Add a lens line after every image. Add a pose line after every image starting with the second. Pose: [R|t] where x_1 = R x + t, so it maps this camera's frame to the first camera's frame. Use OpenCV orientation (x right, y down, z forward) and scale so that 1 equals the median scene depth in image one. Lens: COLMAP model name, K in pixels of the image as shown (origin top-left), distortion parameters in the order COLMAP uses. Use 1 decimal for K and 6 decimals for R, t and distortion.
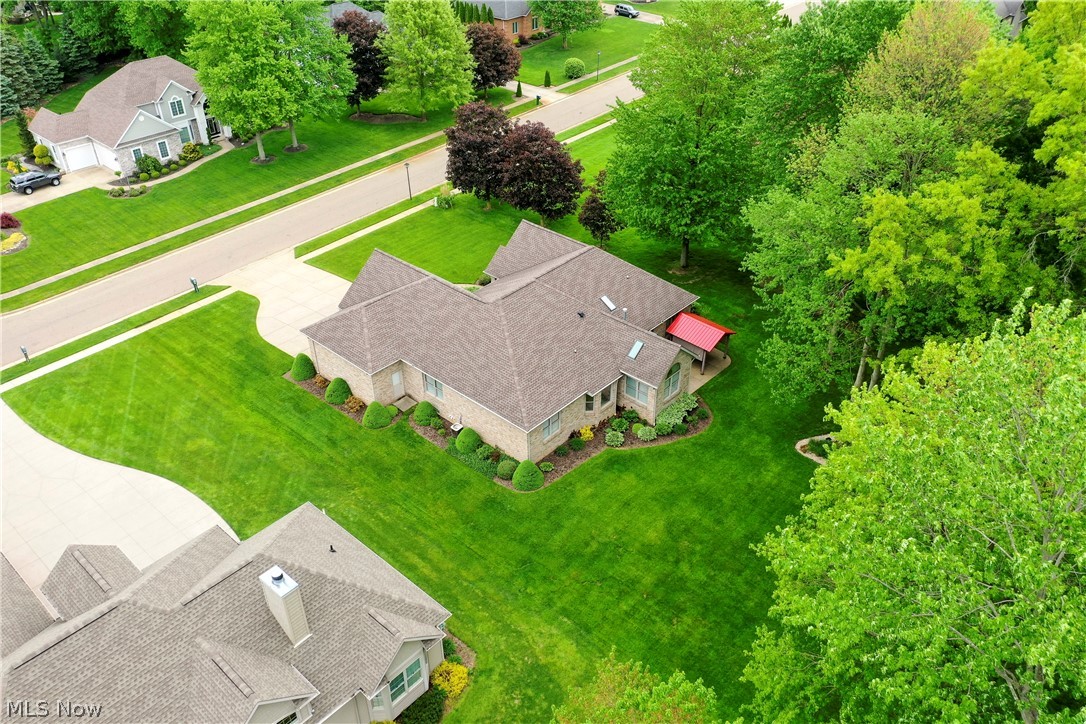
lens RADIAL K [[855.7, 0, 538.1], [0, 855.7, 361.6], [0, 0, 1]] dist [-0.001155, 0.000892]
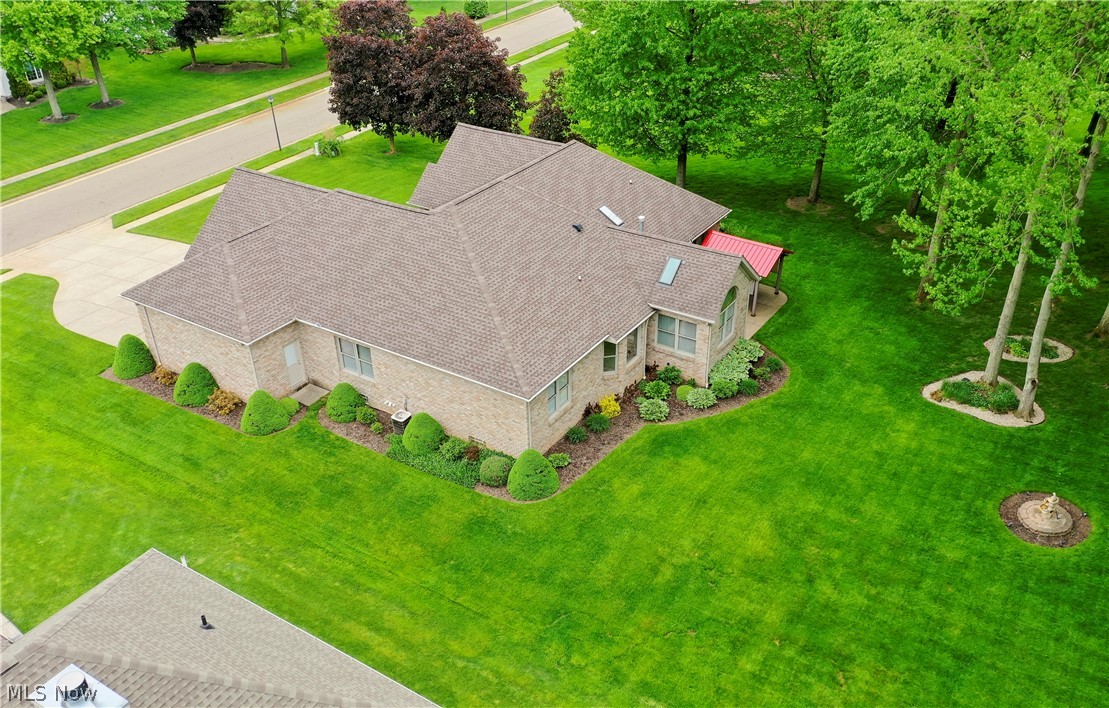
lens RADIAL K [[943.1, 0, 565.8], [0, 943.1, 400.3], [0, 0, 1]] dist [-0.001399, 0.012205]
pose [[0.985317, -0.092727, 0.143359, -0.074869], [0.096071, 0.995237, -0.016566, 0.087957], [-0.141140, 0.030095, 0.989532, 0.313994]]
